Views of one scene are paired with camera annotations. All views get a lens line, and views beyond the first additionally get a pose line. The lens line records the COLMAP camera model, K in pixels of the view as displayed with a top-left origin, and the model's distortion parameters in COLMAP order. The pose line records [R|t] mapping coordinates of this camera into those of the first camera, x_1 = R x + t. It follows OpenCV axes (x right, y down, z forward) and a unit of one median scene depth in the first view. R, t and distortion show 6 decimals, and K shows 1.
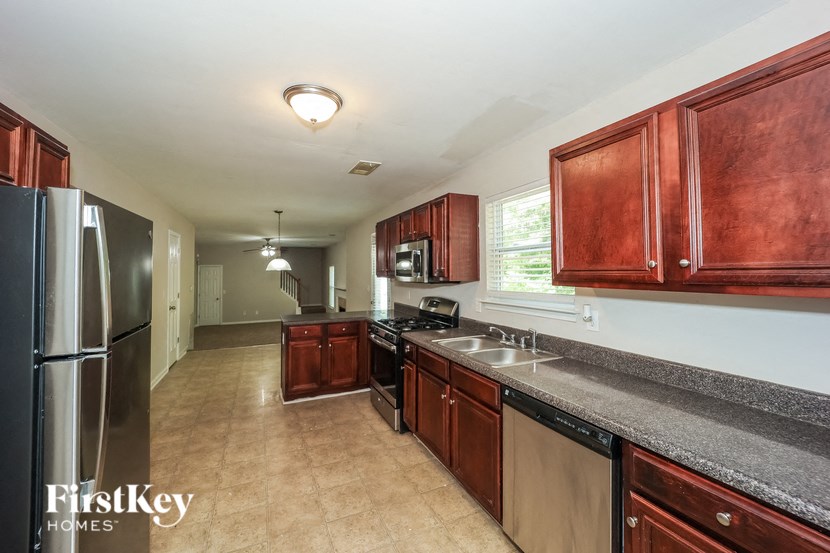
lens RADIAL K [[338.6, 0, 413.6], [0, 338.6, 271.5], [0, 0, 1]] dist [-0.003489, -0.000022]
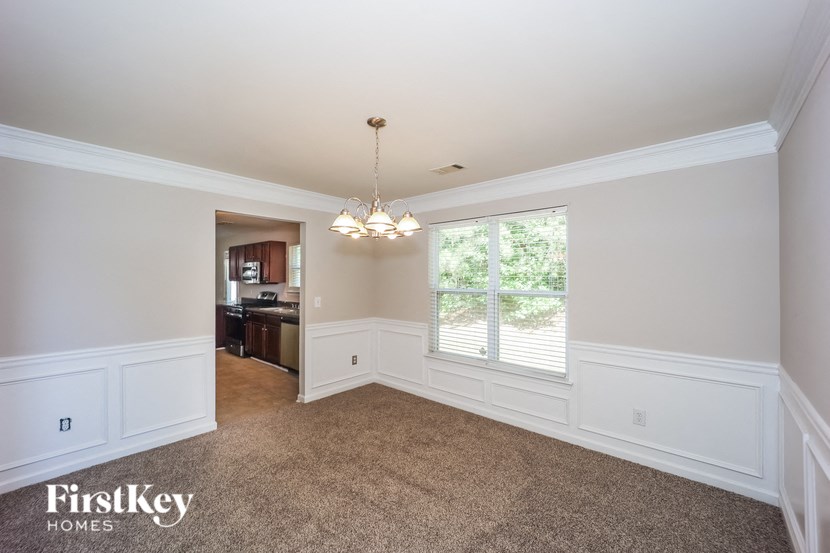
lens RADIAL K [[338.6, 0, 417.4], [0, 338.6, 280.9], [0, 0, 1]] dist [-0.003489, -0.000022]
pose [[0.915584, 0.004928, 0.402096, 0.088464], [-0.007889, 0.999953, 0.005709, -0.000400], [-0.402049, -0.008399, 0.915580, -1.172283]]
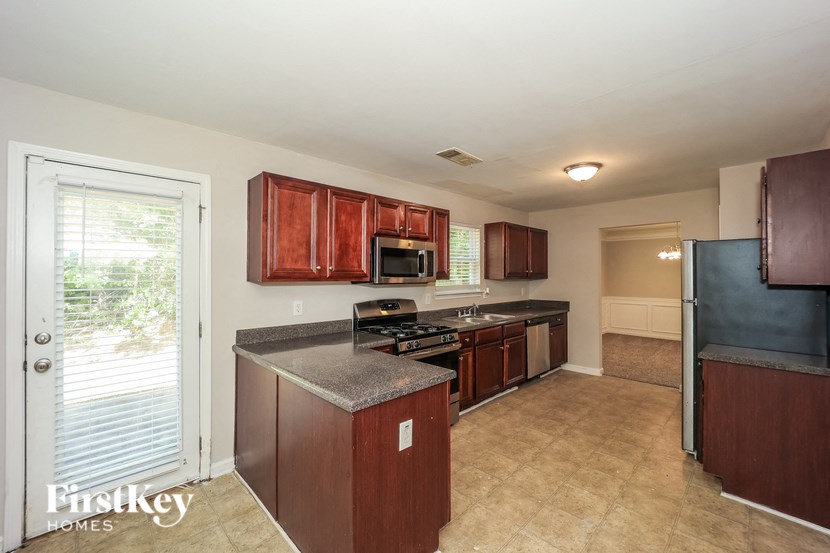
lens RADIAL K [[338.6, 0, 412.7], [0, 338.6, 273.7], [0, 0, 1]] dist [-0.003489, -0.000022]
pose [[-0.338159, -0.001970, 0.941087, -0.940893], [-0.022374, 0.999732, -0.005947, 0.012036], [-0.940823, -0.023067, -0.338113, 1.400816]]
